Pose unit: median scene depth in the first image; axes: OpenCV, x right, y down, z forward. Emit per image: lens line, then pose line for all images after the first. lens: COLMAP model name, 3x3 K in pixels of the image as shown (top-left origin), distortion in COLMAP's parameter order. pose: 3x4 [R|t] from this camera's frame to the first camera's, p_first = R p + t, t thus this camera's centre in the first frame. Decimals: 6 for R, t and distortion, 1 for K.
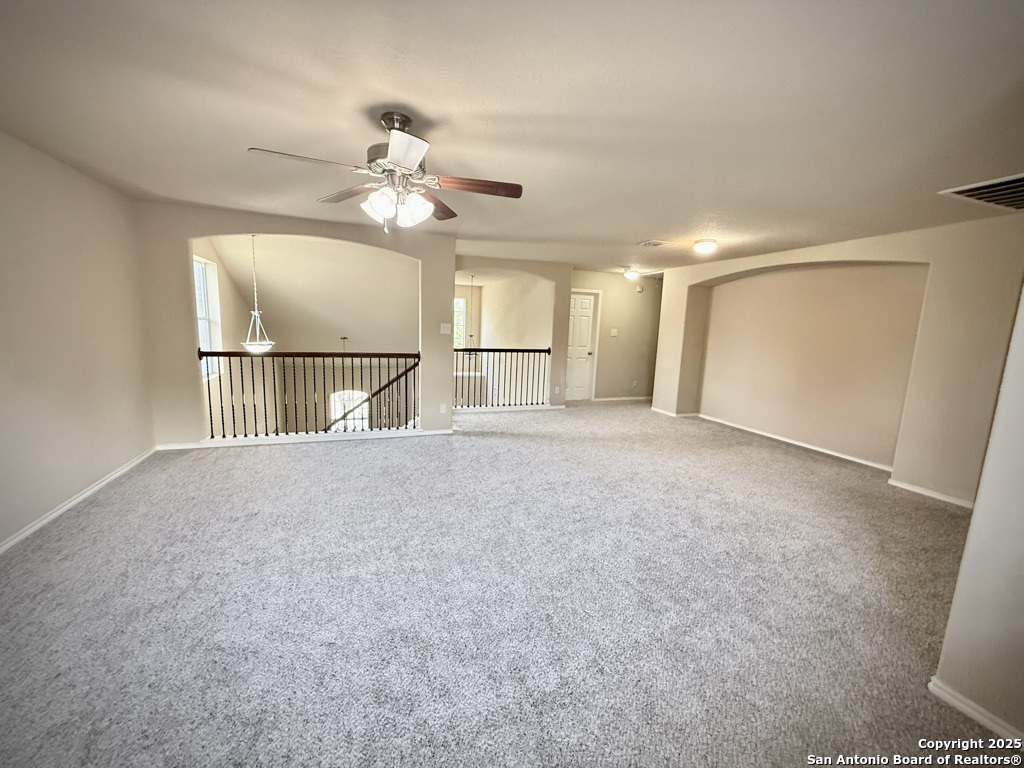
lens RADIAL K [[408.8, 0, 509.4], [0, 408.8, 384.3], [0, 0, 1]] dist [0.000591, 0.000074]
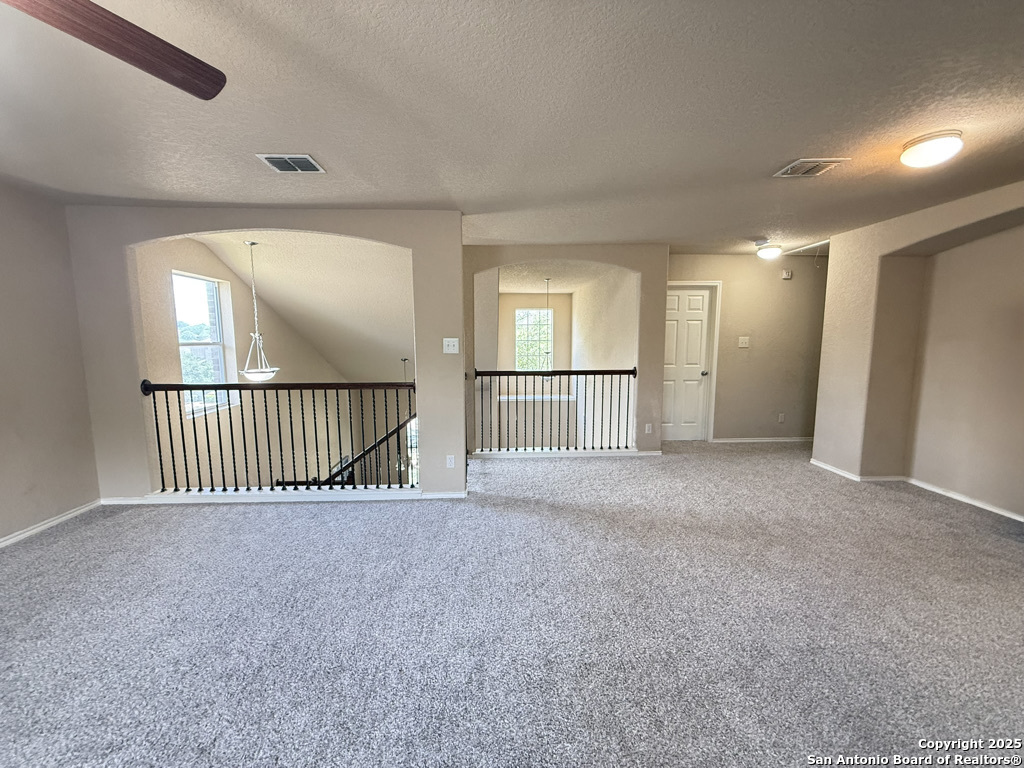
lens RADIAL K [[408.8, 0, 509.4], [0, 408.8, 384.3], [0, 0, 1]] dist [0.000591, 0.000074]
pose [[0.952234, -0.005983, -0.305312, 0.110873], [-0.005781, 0.999276, -0.037614, -0.034808], [0.305316, 0.037583, 0.951509, 0.288300]]
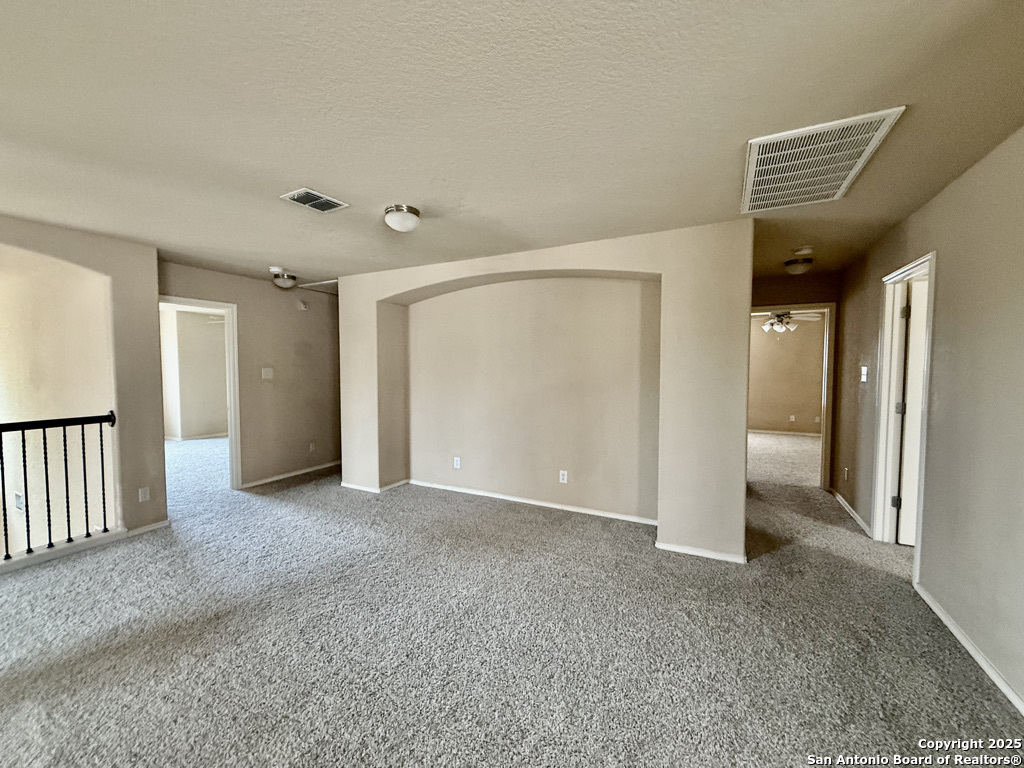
lens RADIAL K [[408.8, 0, 509.4], [0, 408.8, 384.3], [0, 0, 1]] dist [0.000591, 0.000074]
pose [[0.738814, -0.068611, 0.670408, 0.128018], [0.124648, 0.991552, -0.035889, -0.047423], [-0.662282, 0.110080, 0.741124, 0.345257]]
